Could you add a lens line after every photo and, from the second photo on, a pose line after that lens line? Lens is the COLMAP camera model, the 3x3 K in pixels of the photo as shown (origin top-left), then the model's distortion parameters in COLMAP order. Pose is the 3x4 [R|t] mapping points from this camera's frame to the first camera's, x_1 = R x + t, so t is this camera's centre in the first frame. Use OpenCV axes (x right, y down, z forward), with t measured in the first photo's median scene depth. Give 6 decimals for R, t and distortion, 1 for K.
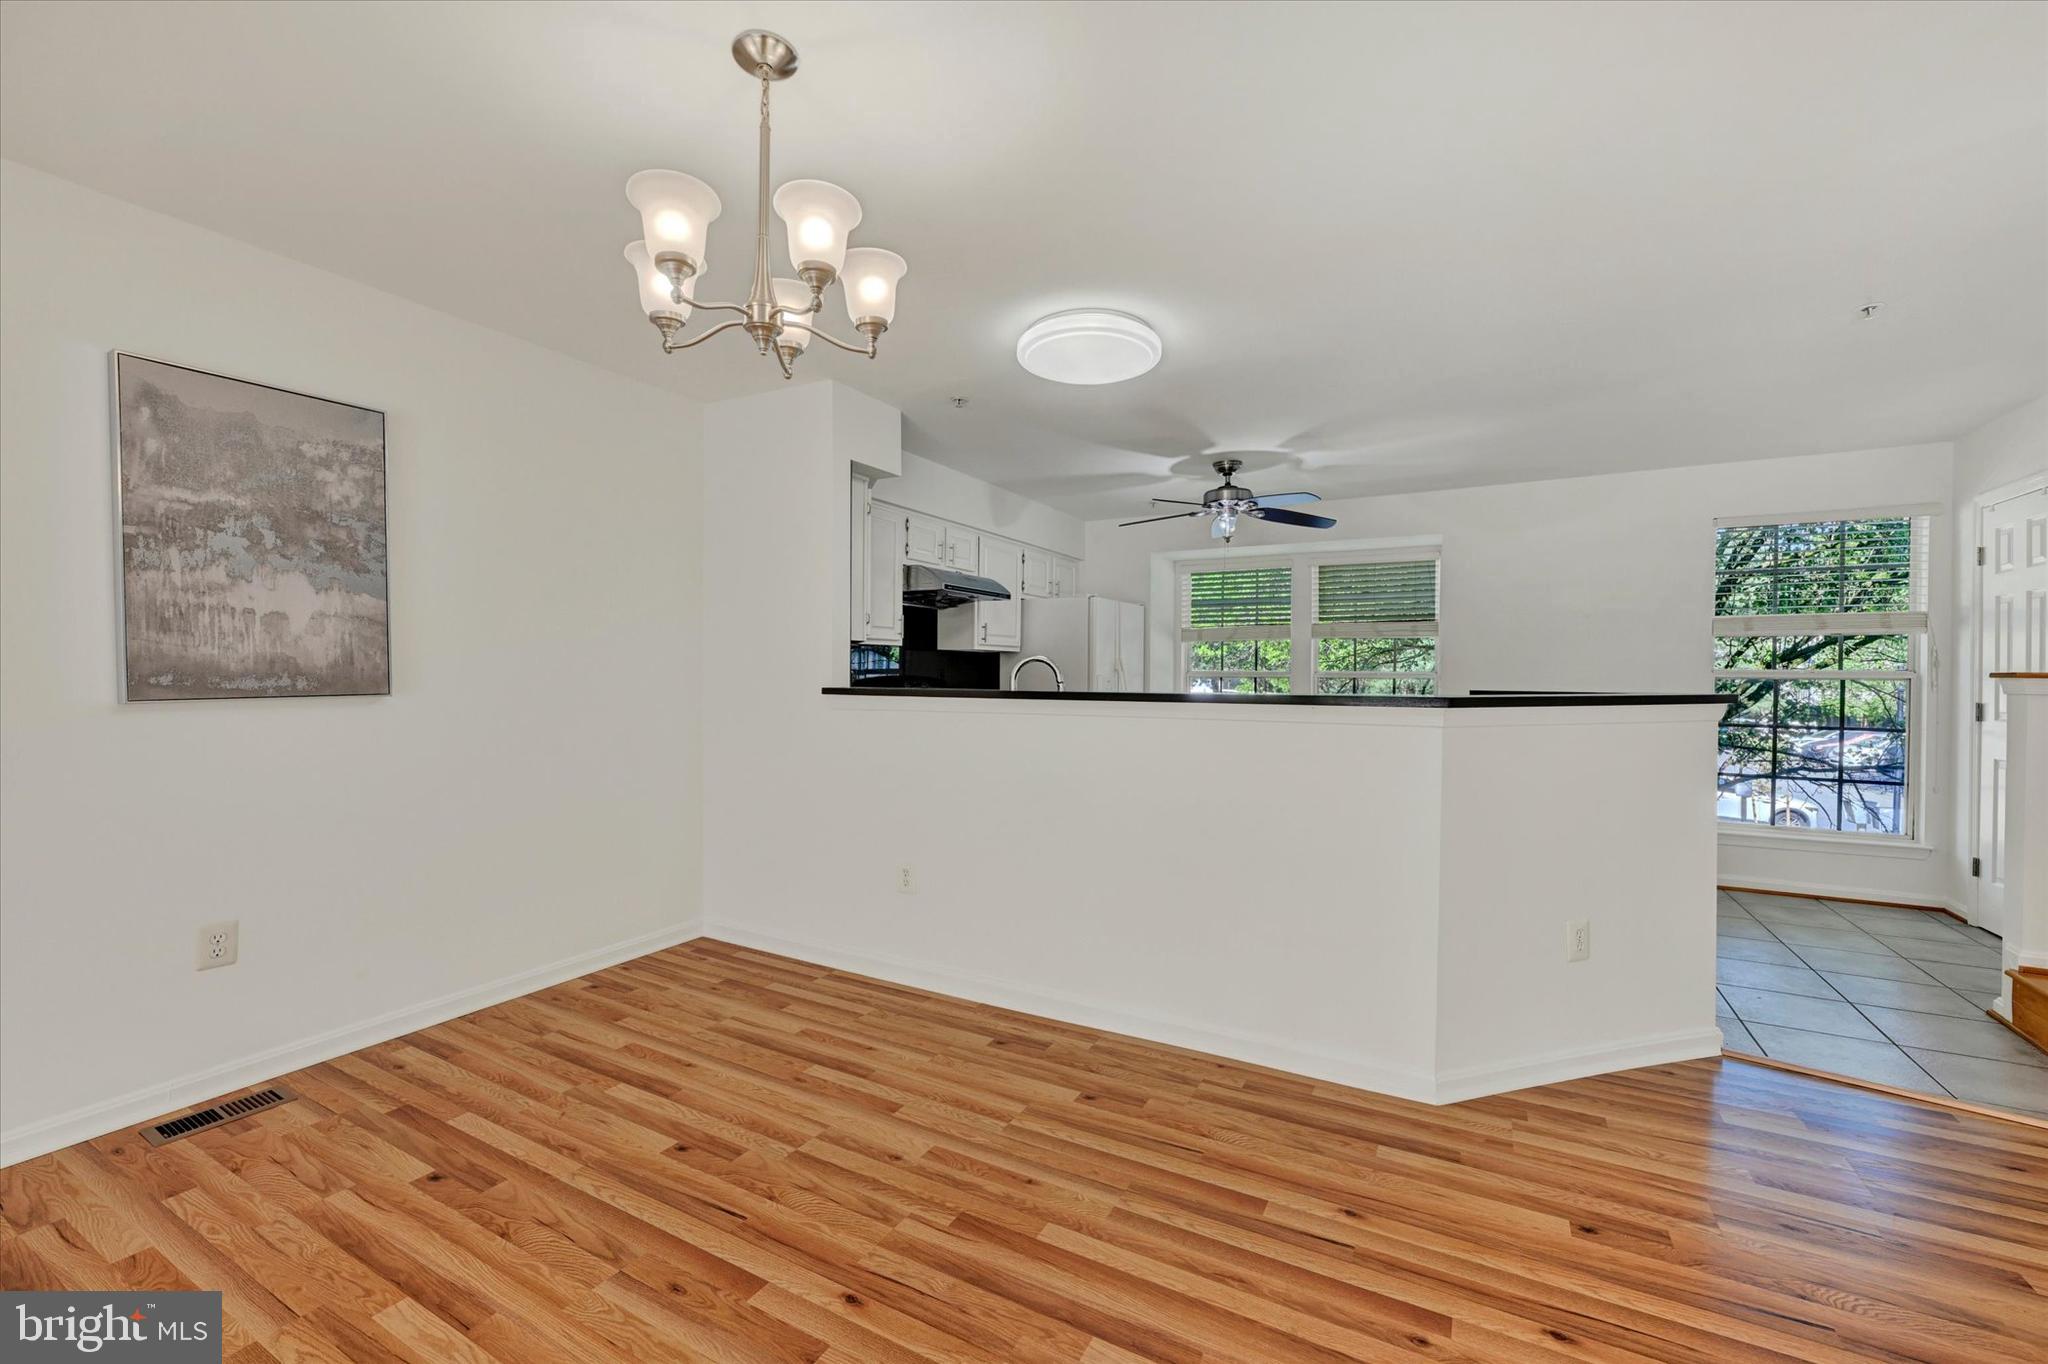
lens RADIAL K [[843.6, 0, 1018.2], [0, 843.6, 683.6], [0, 0, 1]] dist [0.002855, 0.000143]
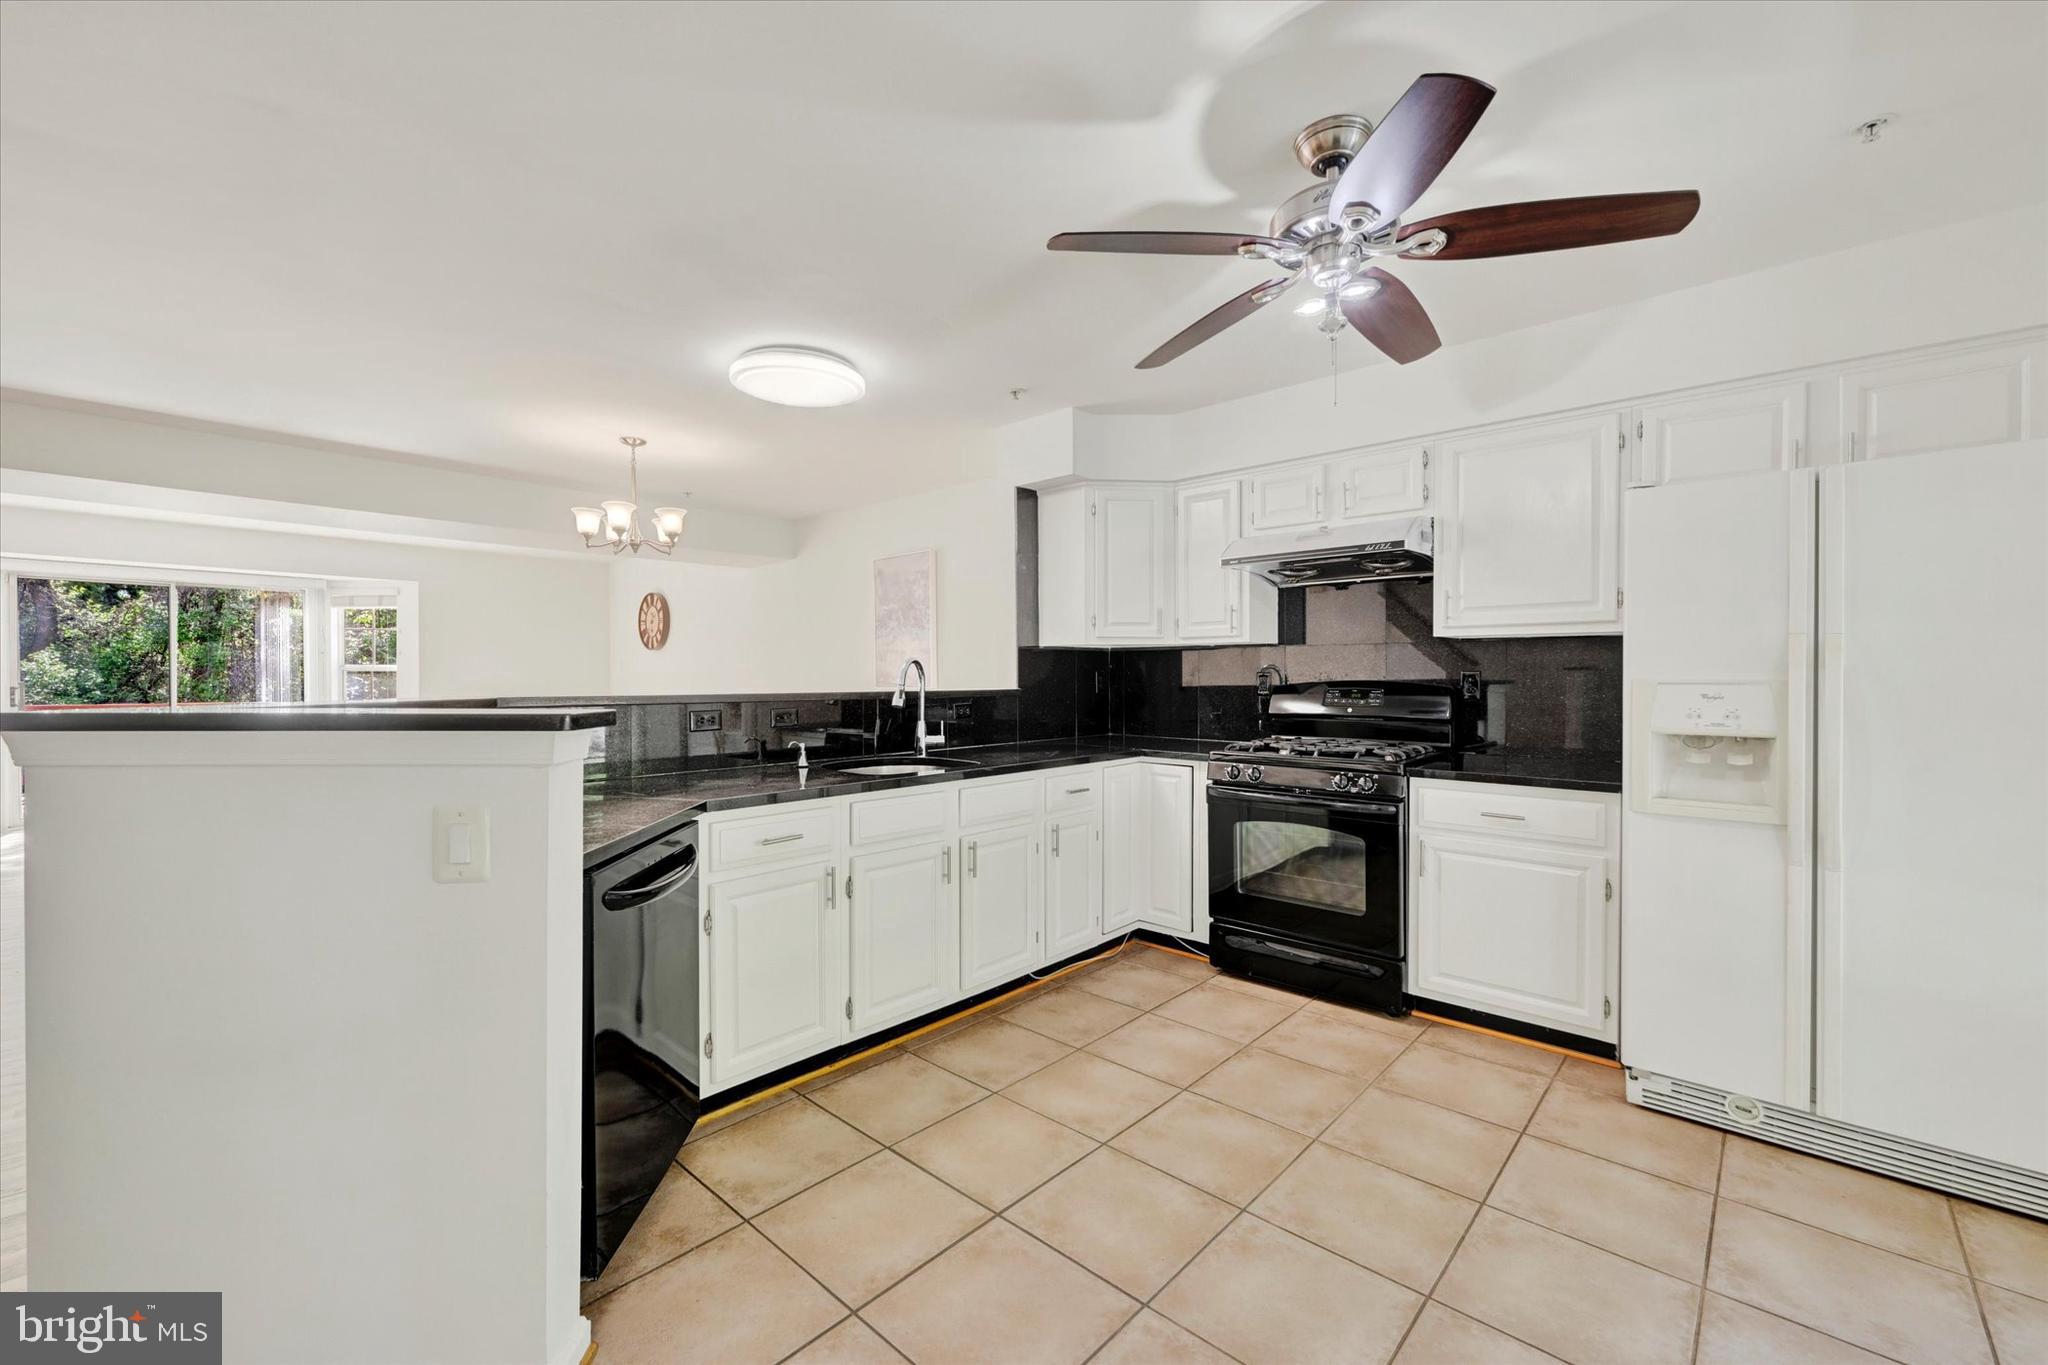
lens RADIAL K [[831.9, 0, 1024.0], [0, 831.9, 682.5], [0, 0, 1]] dist [0.000424, 0.000465]
pose [[-0.237443, 0.000545, -0.971401, 1.312690], [-0.014878, 0.999880, 0.004198, -0.010403], [0.971287, 0.015450, -0.237407, 1.902237]]
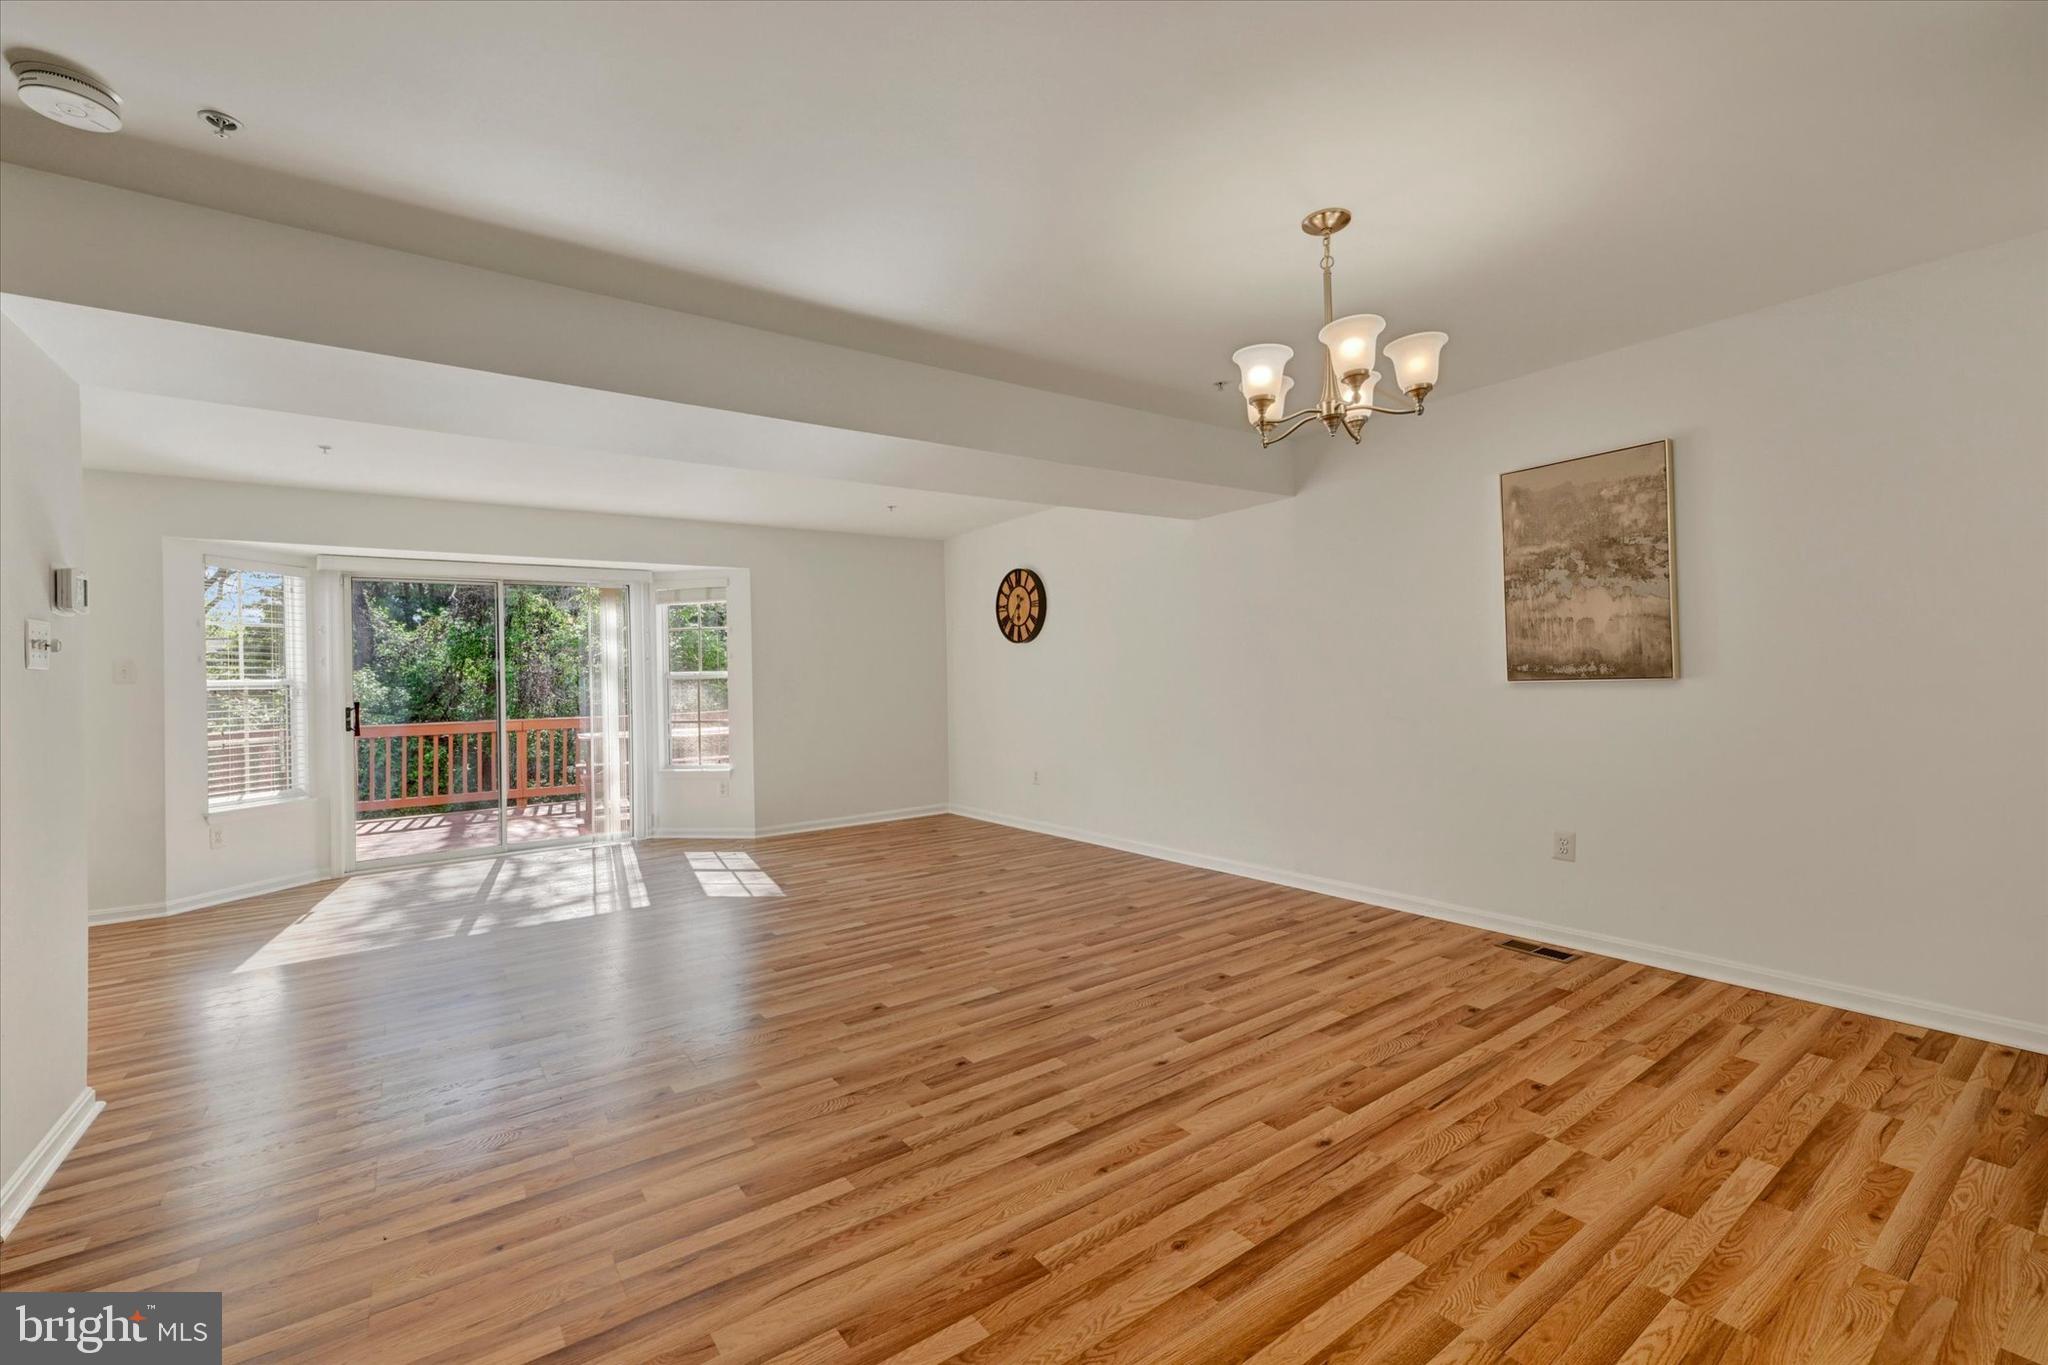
lens RADIAL K [[854.7, 0, 1018.4], [0, 854.7, 668.0], [0, 0, 1]] dist [0.003637, 0.000414]
pose [[-0.431193, -0.005707, -0.902241, 0.804269], [0.011294, 0.999868, -0.011722, 0.003704], [0.902189, -0.015245, -0.431072, 0.770866]]
